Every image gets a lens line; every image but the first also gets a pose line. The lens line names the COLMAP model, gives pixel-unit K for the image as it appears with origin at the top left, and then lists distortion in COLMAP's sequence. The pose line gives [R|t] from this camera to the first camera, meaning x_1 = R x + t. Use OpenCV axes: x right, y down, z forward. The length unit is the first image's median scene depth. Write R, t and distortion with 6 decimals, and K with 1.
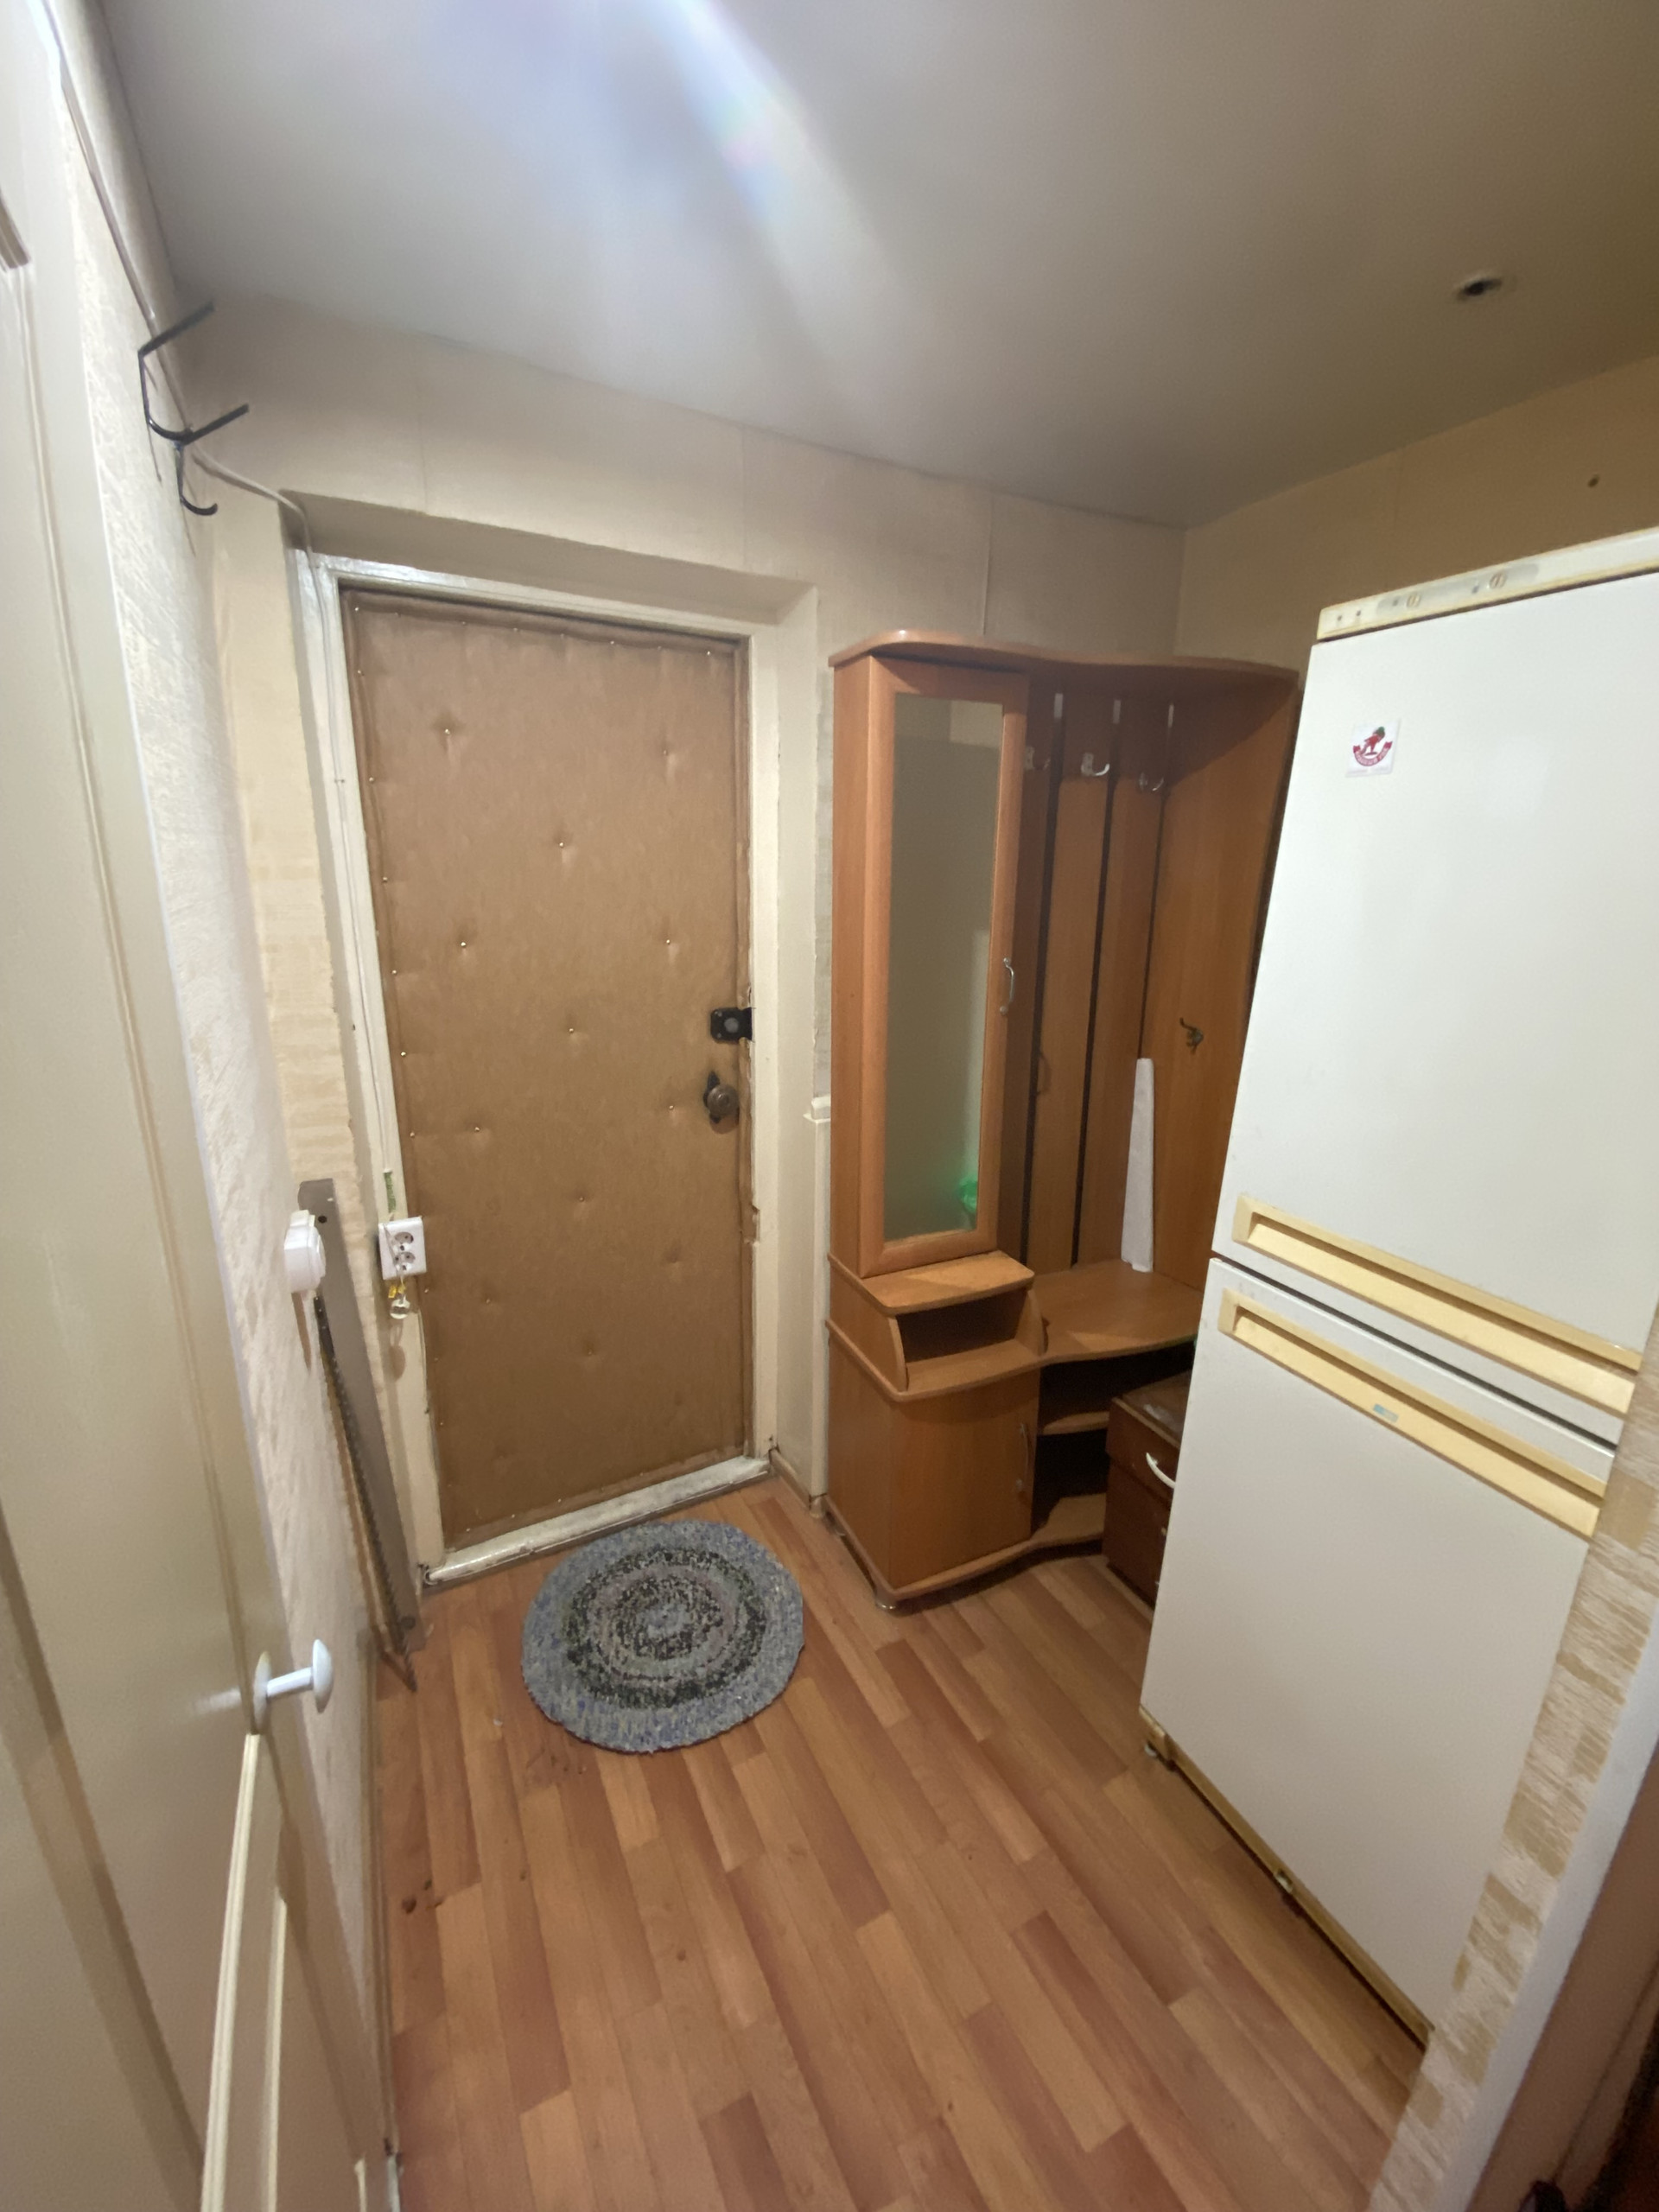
lens RADIAL K [[894.3, 0, 839.9], [0, 894.3, 1096.4], [0, 0, 1]] dist [-0.003969, -0.000853]
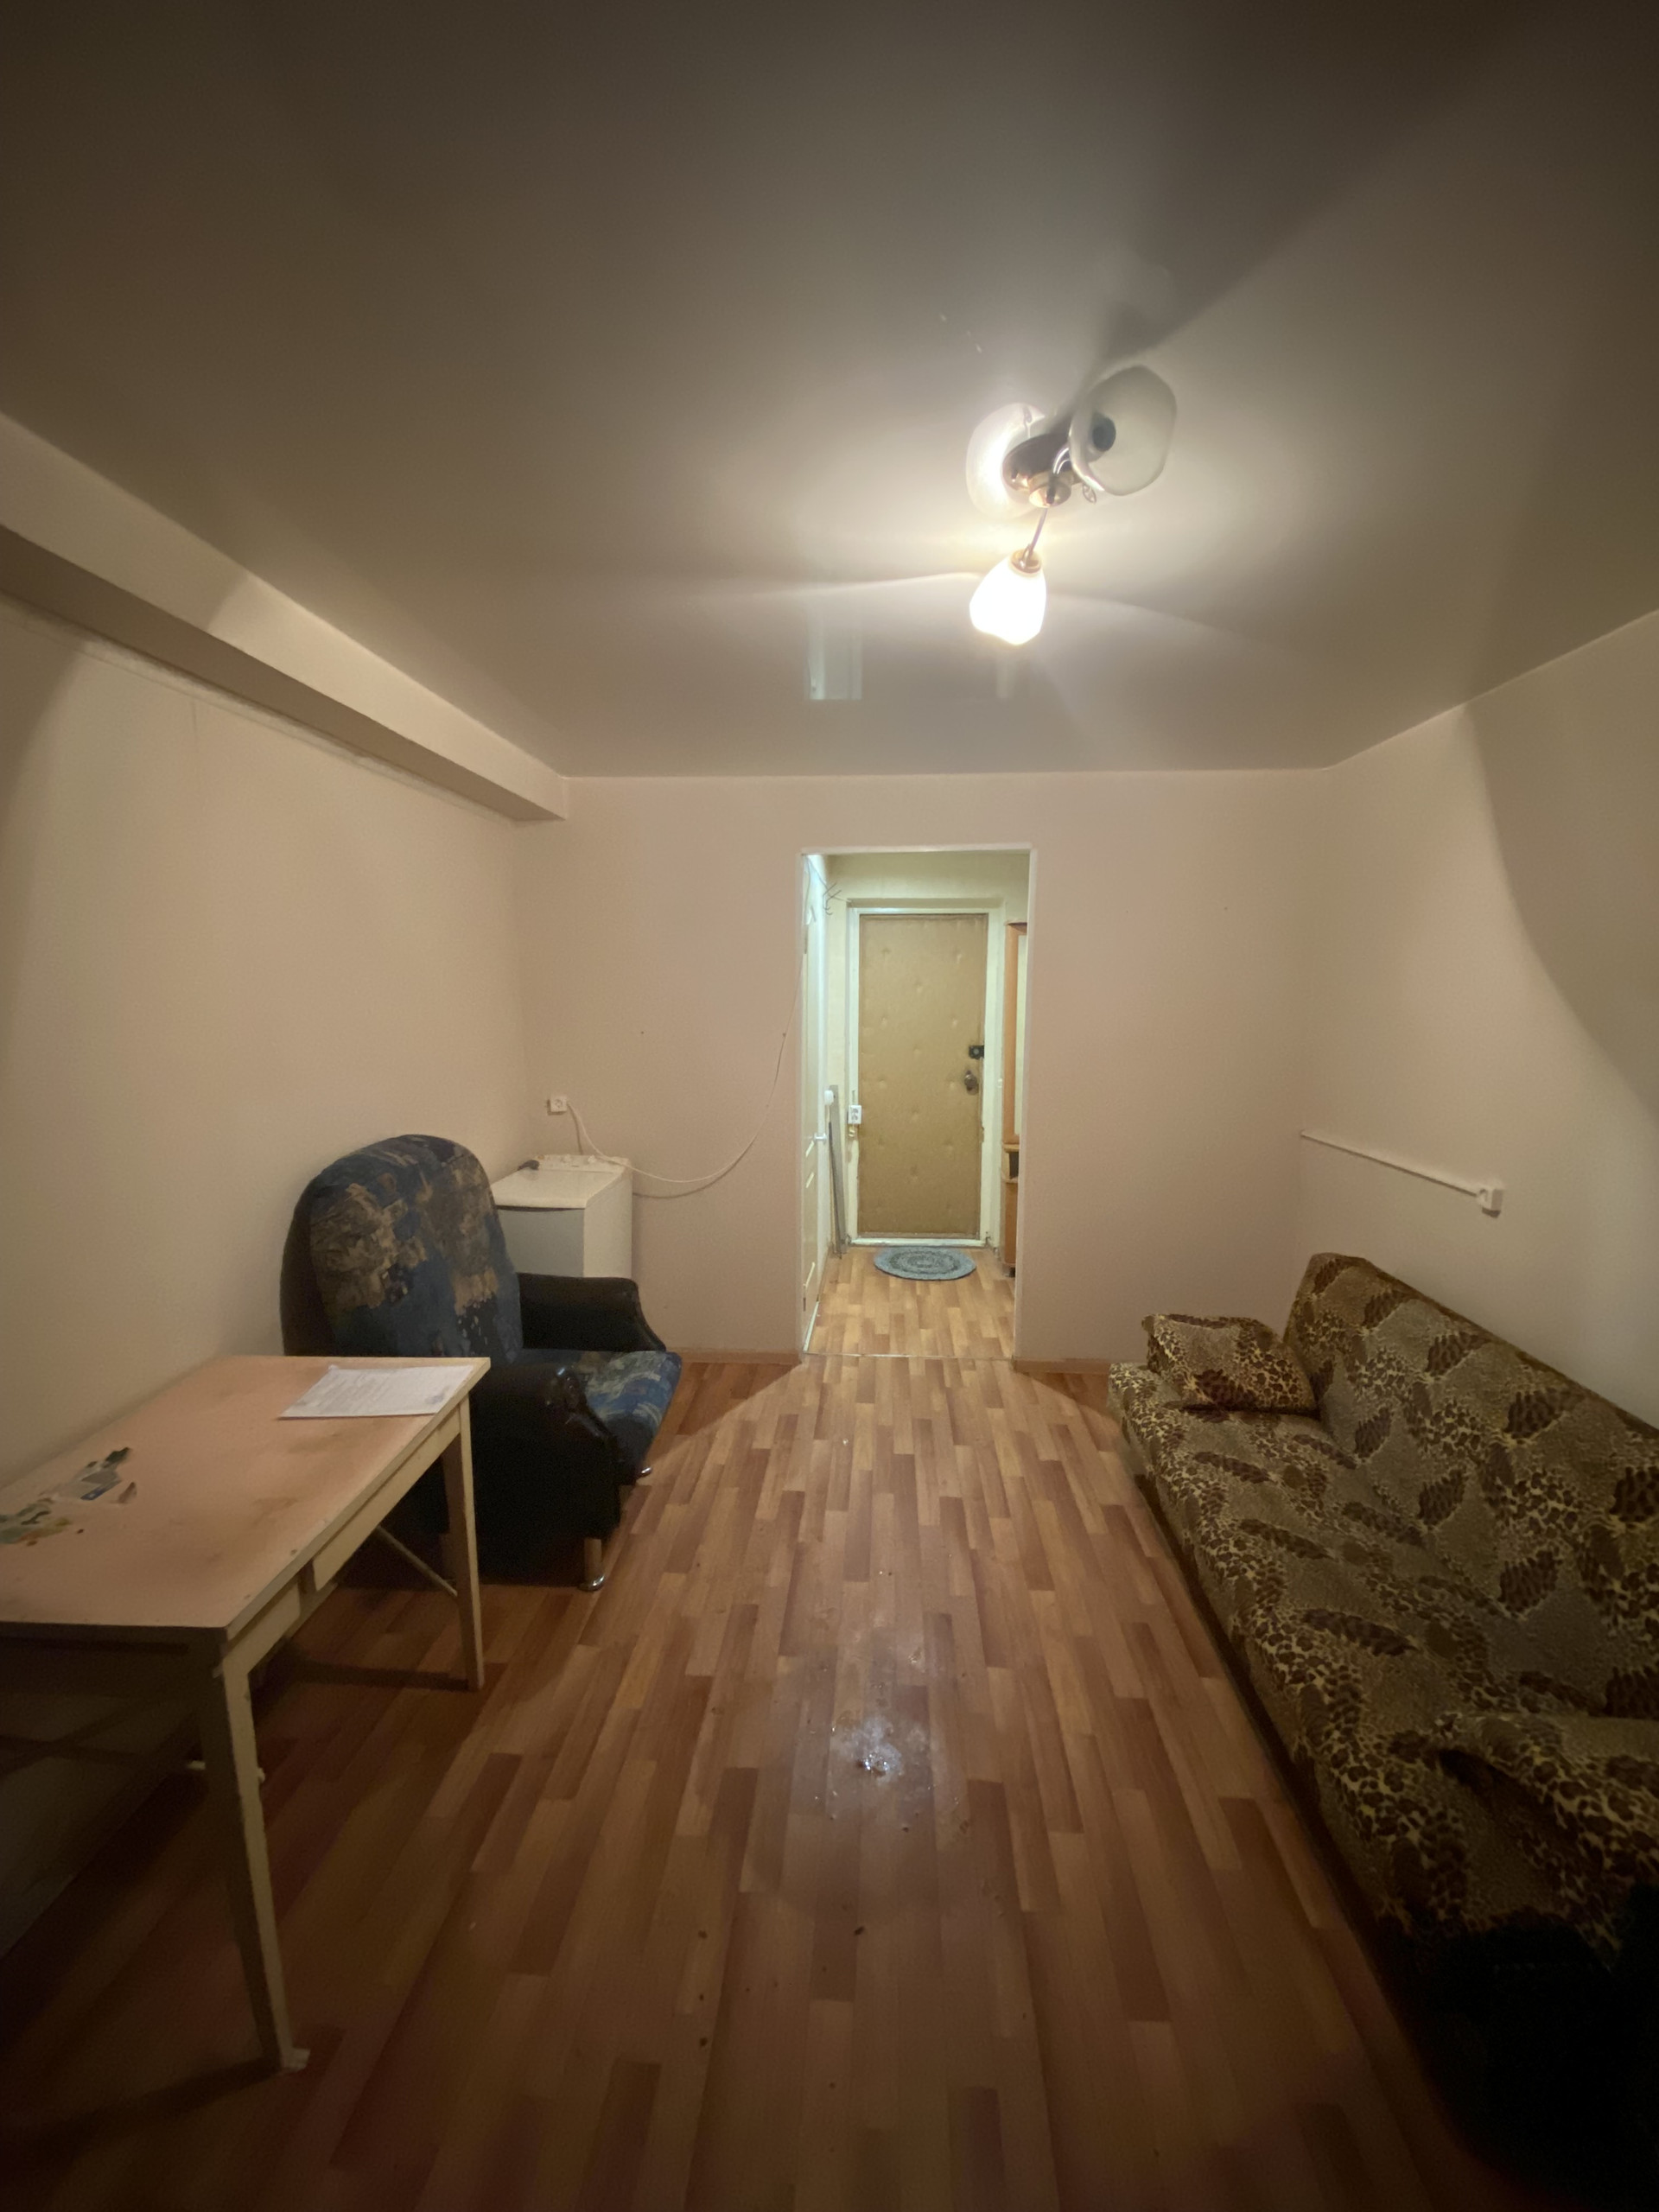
lens RADIAL K [[894.3, 0, 828.8], [0, 894.3, 1113.1], [0, 0, 1]] dist [-0.003969, -0.000853]
pose [[0.850065, 0.049423, -0.524354, 1.003376], [-0.120013, 0.987572, -0.101479, 0.465537], [0.512822, 0.149193, 0.845432, -1.580888]]
